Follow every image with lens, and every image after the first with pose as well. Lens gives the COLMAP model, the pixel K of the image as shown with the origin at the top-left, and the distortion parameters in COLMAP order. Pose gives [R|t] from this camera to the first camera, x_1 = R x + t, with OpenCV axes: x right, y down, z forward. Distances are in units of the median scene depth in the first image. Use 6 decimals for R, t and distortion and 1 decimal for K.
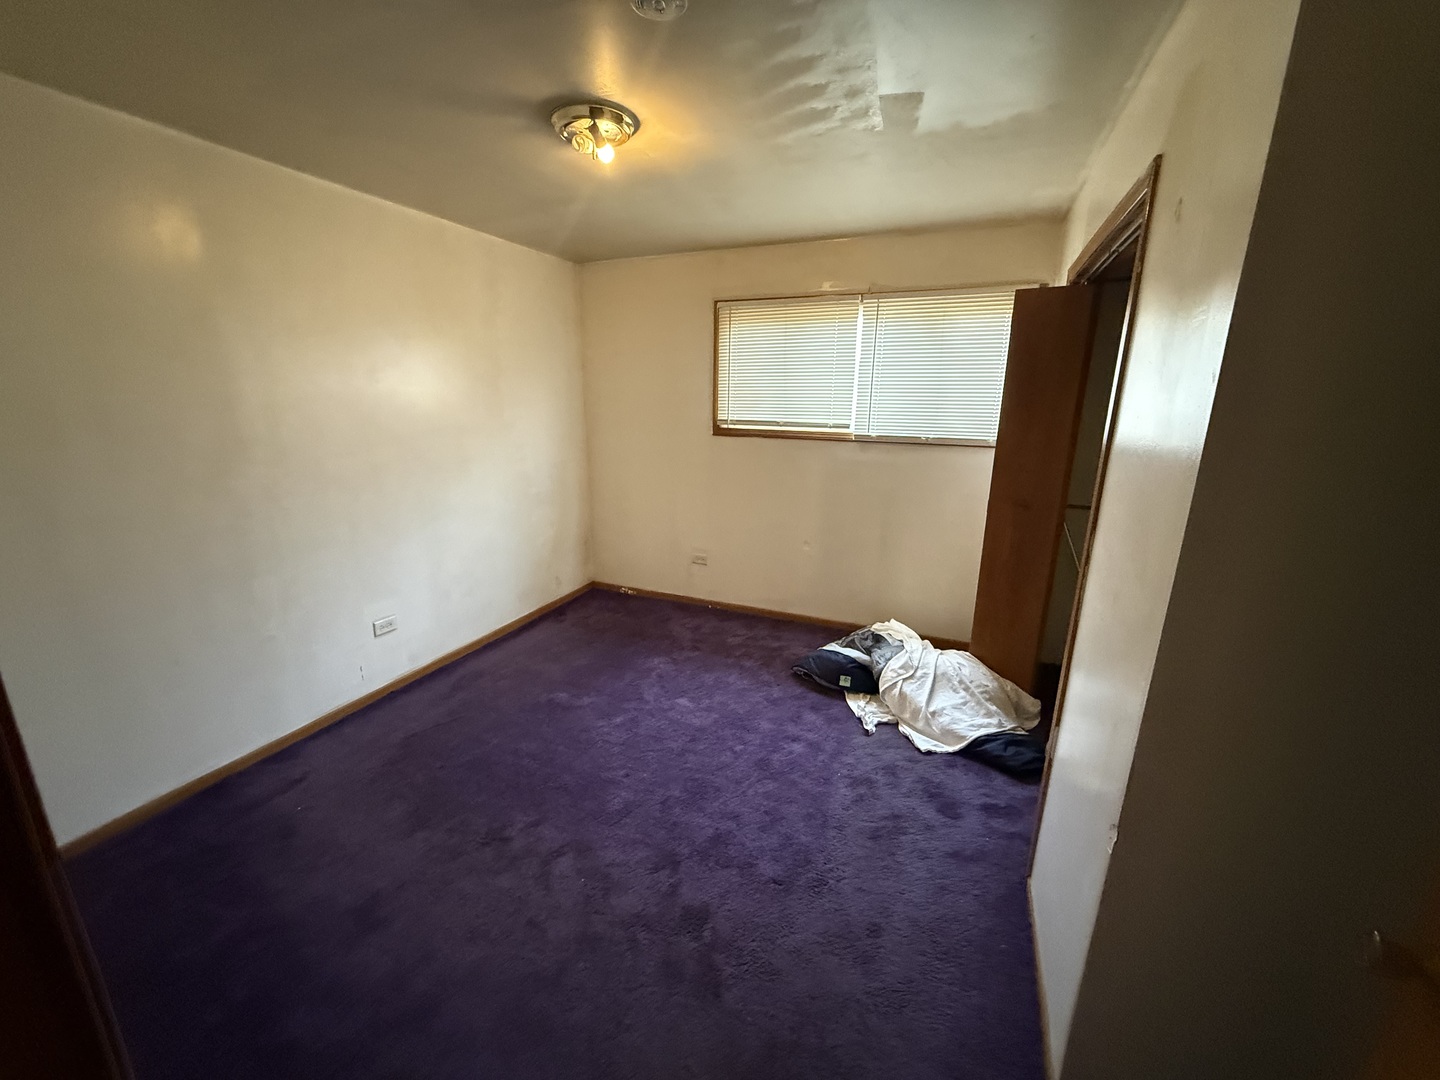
lens RADIAL K [[570.7, 0, 706.7], [0, 570.7, 540.3], [0, 0, 1]] dist [-0.002018, 0.000250]
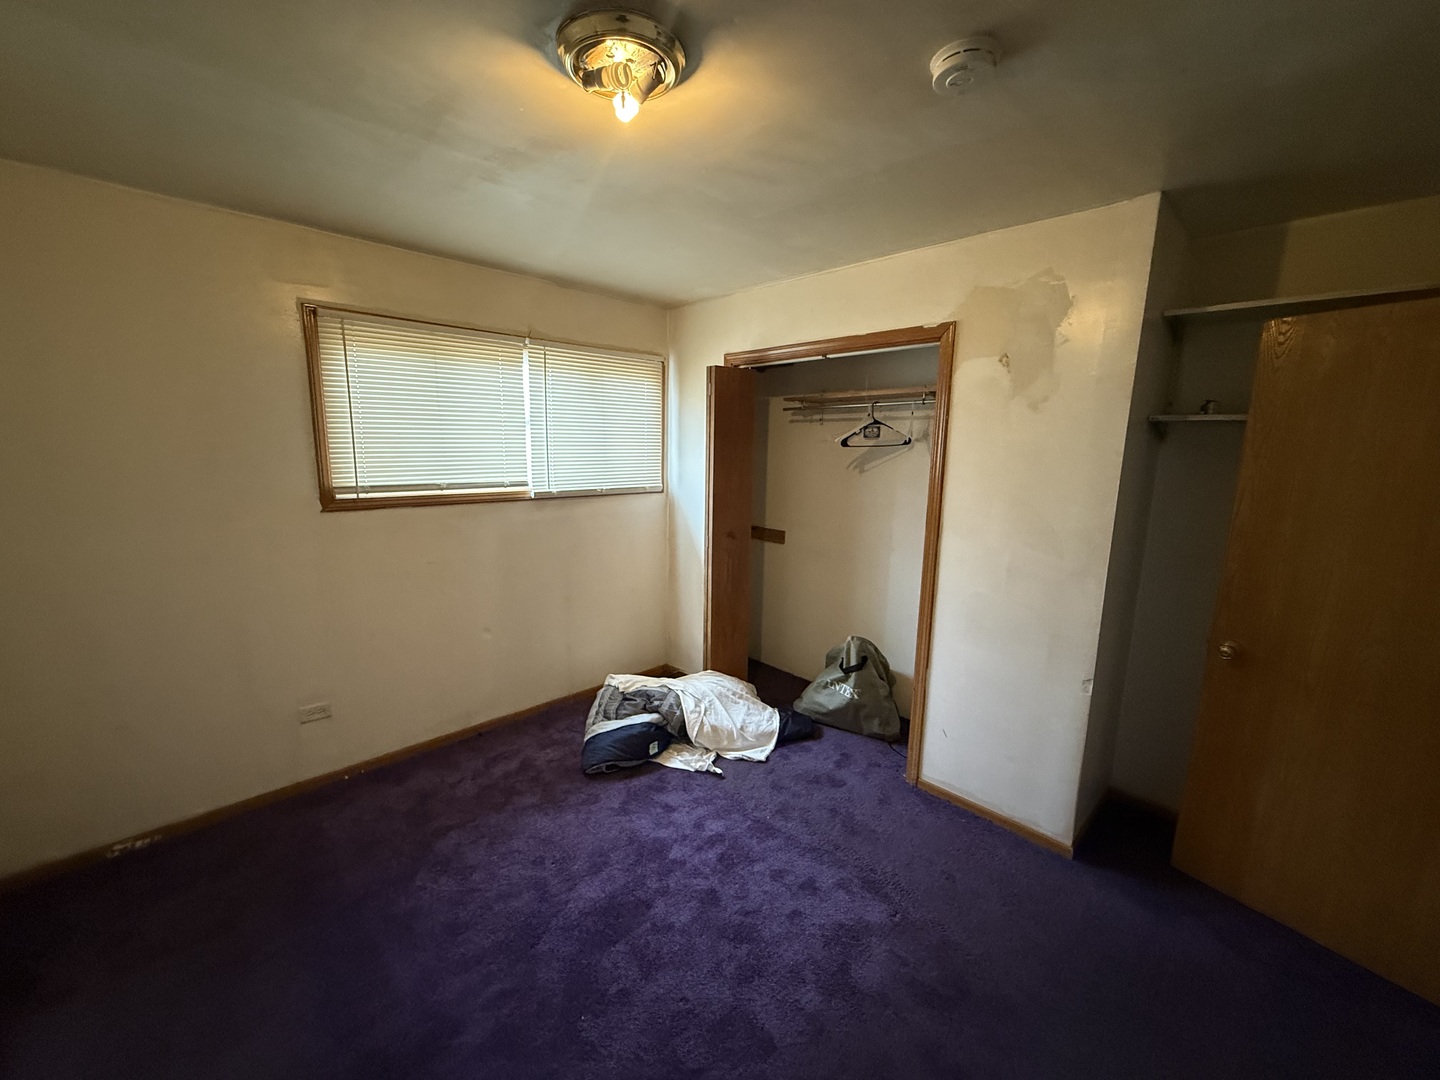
lens RADIAL K [[570.7, 0, 709.4], [0, 570.7, 543.8], [0, 0, 1]] dist [-0.002018, 0.000250]
pose [[0.393587, -0.157969, 0.905613, -0.466775], [0.227672, 0.971185, 0.070459, -0.112798], [-0.890648, 0.178451, 0.418211, 0.418633]]
